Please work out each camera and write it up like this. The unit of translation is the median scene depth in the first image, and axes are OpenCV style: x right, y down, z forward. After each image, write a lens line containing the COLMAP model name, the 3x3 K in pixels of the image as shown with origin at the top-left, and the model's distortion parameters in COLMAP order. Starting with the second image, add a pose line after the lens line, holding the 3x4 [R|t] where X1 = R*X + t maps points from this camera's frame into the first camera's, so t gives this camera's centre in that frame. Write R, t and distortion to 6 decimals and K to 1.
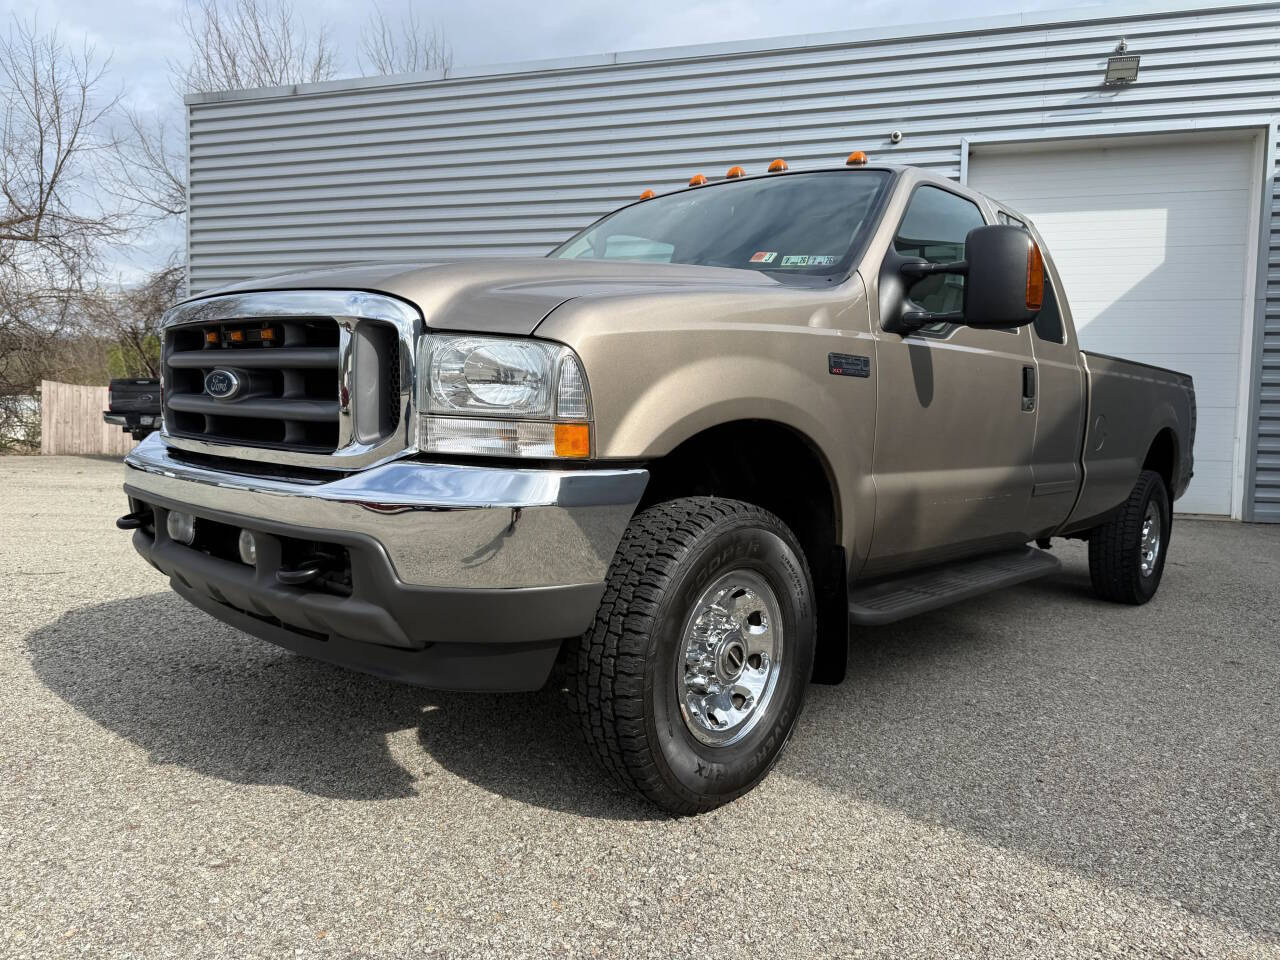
lens RADIAL K [[909.4, 0, 640.0], [0, 909.4, 480.0], [0, 0, 1]] dist [0.027475, -0.031669]
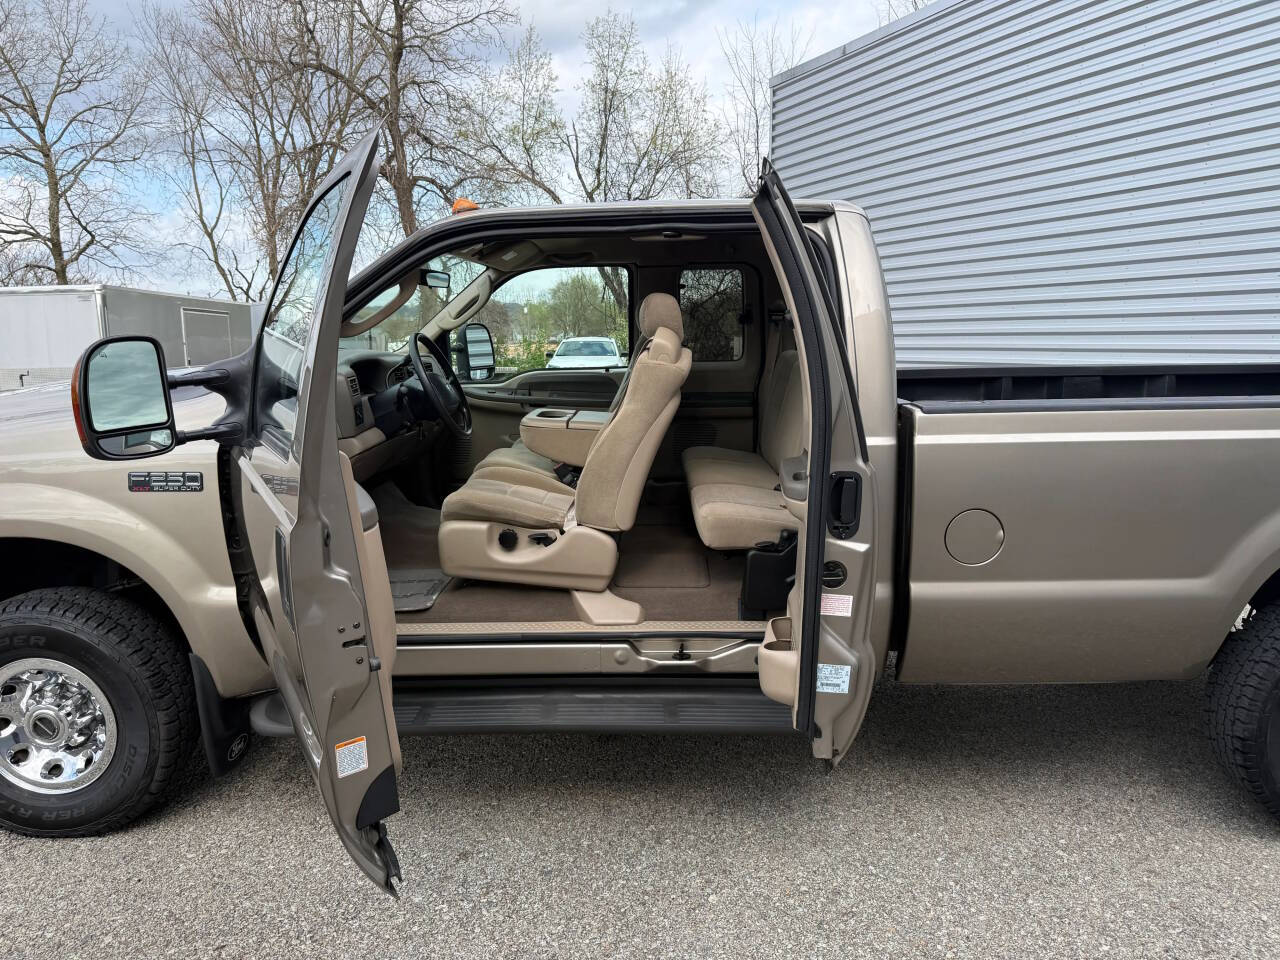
lens RADIAL K [[912.7, 0, 634.6], [0, 912.7, 479.2], [0, 0, 1]] dist [0.036282, -0.065338]
pose [[0.659784, 0.087451, -0.746349, 1.276295], [-0.023965, 0.995149, 0.095418, -0.227793], [0.751073, -0.045069, 0.658679, 0.677409]]
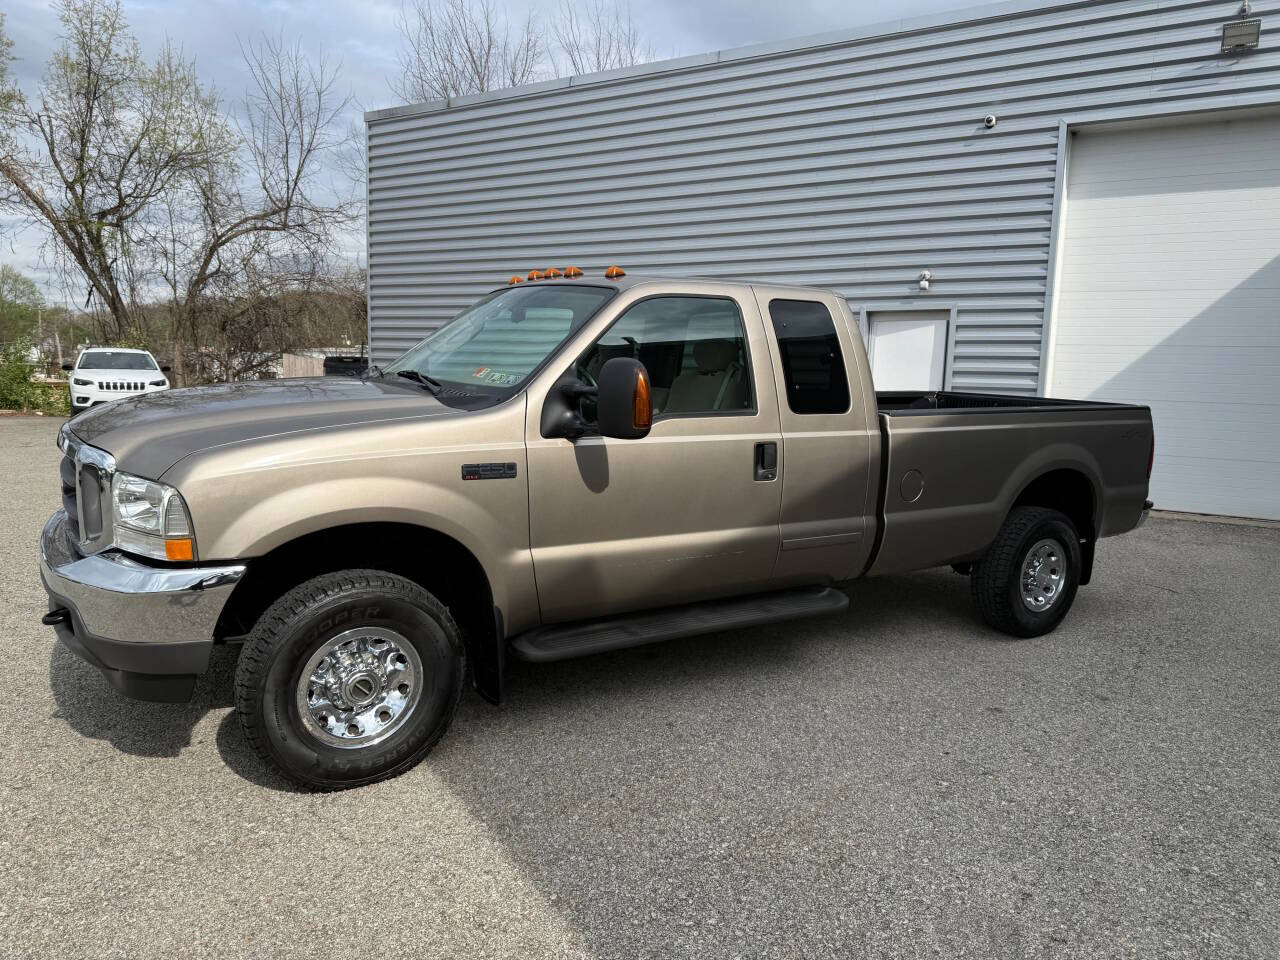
lens RADIAL K [[909.4, 0, 640.0], [0, 909.4, 480.0], [0, 0, 1]] dist [0.027475, -0.031669]
pose [[0.965545, 0.034887, -0.257886, 0.741567], [-0.019946, 0.997979, 0.060331, -0.187167], [0.259469, -0.053108, 0.964290, -0.204730]]
